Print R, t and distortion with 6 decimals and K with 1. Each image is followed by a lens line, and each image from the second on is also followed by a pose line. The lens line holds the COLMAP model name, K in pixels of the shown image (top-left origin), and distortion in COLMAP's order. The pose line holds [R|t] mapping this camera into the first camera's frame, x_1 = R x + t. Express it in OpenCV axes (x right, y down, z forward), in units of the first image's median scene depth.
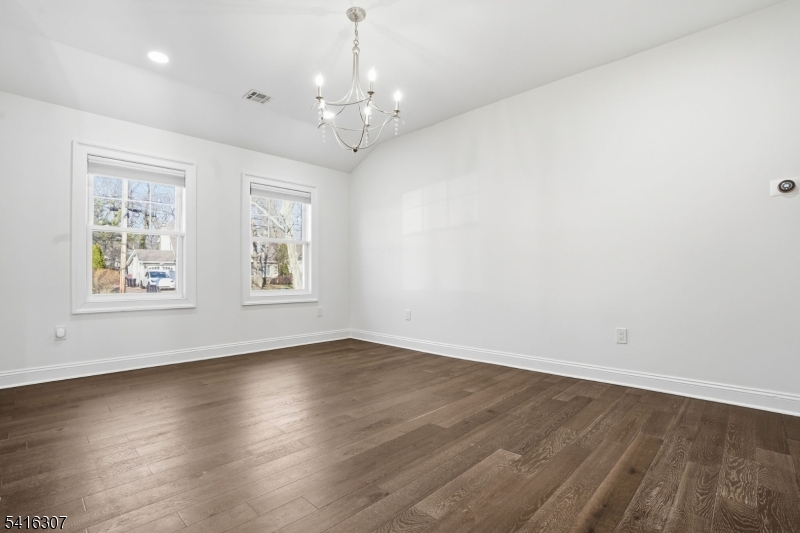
lens RADIAL K [[372.8, 0, 394.9], [0, 372.8, 260.8], [0, 0, 1]] dist [-0.044013, 0.000577]
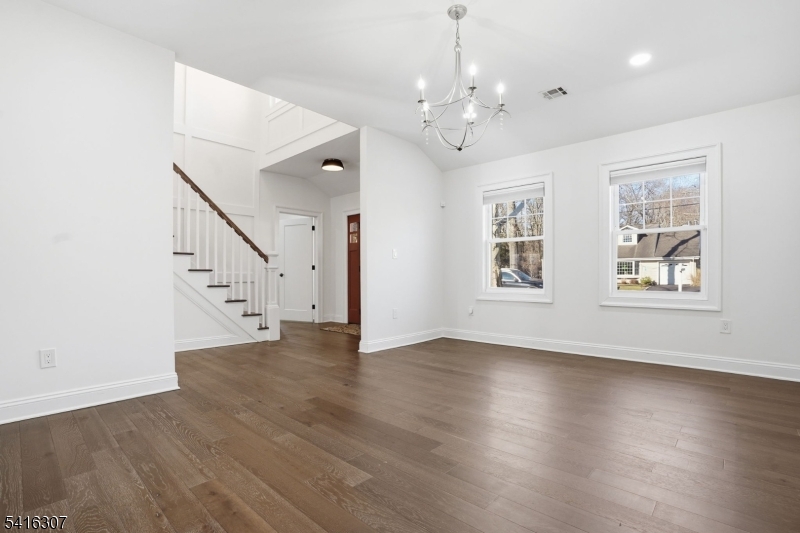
lens RADIAL K [[372.8, 0, 394.9], [0, 372.8, 260.8], [0, 0, 1]] dist [-0.044013, 0.000577]
pose [[0.030189, -0.035825, -0.998902, 0.863009], [0.044980, 0.998394, -0.034447, 0.026934], [0.998532, -0.043891, 0.031752, 0.771673]]
